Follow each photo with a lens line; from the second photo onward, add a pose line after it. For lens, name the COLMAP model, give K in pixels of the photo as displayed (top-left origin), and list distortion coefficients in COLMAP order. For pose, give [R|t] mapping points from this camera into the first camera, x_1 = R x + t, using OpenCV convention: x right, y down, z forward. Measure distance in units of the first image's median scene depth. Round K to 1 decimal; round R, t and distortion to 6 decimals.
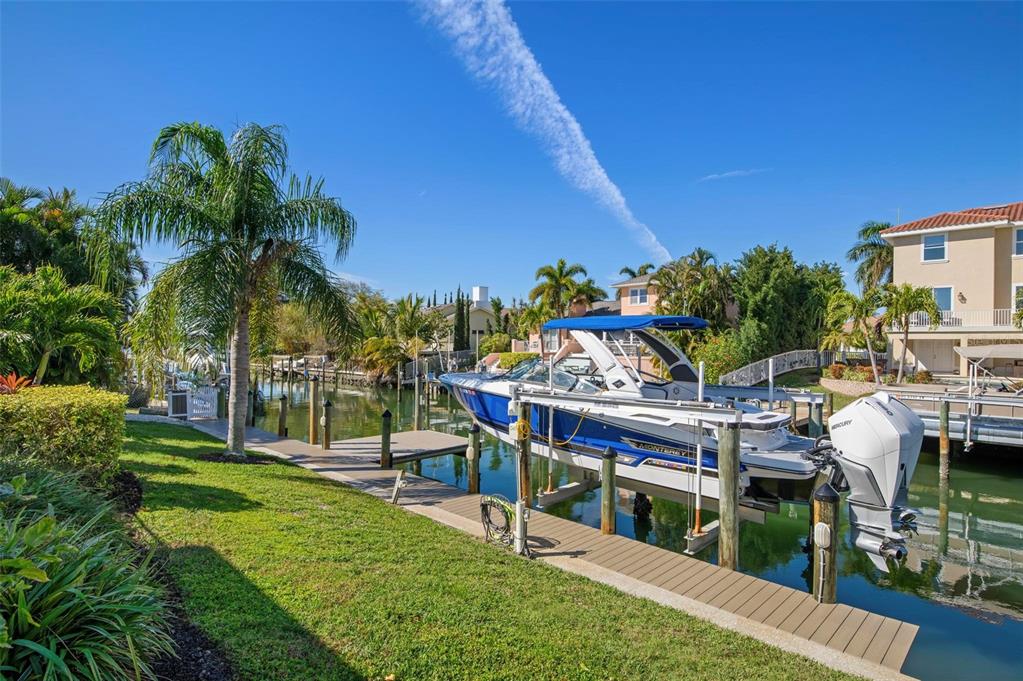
lens RADIAL K [[547.4, 0, 510.8], [0, 547.4, 337.1], [0, 0, 1]] dist [-0.000807, -0.000016]
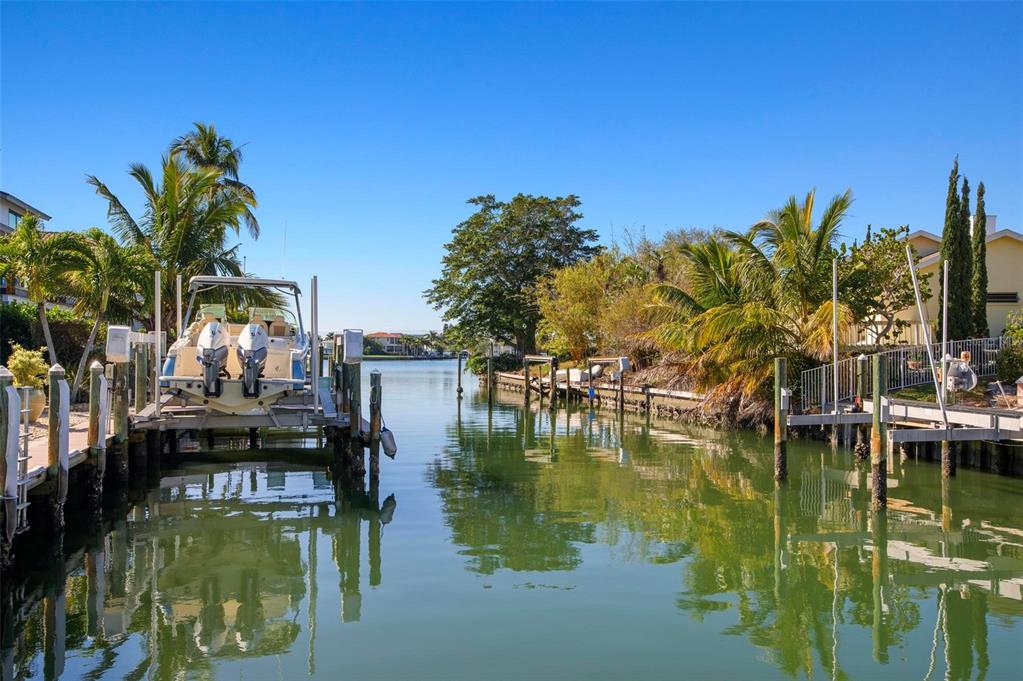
lens RADIAL K [[855.7, 0, 508.8], [0, 855.7, 339.6], [0, 0, 1]] dist [0.037866, -0.000534]
pose [[0.867464, -0.006529, -0.497456, -0.068397], [0.003251, 0.999967, -0.007455, 0.028777], [0.497488, 0.004850, 0.867457, 0.365478]]
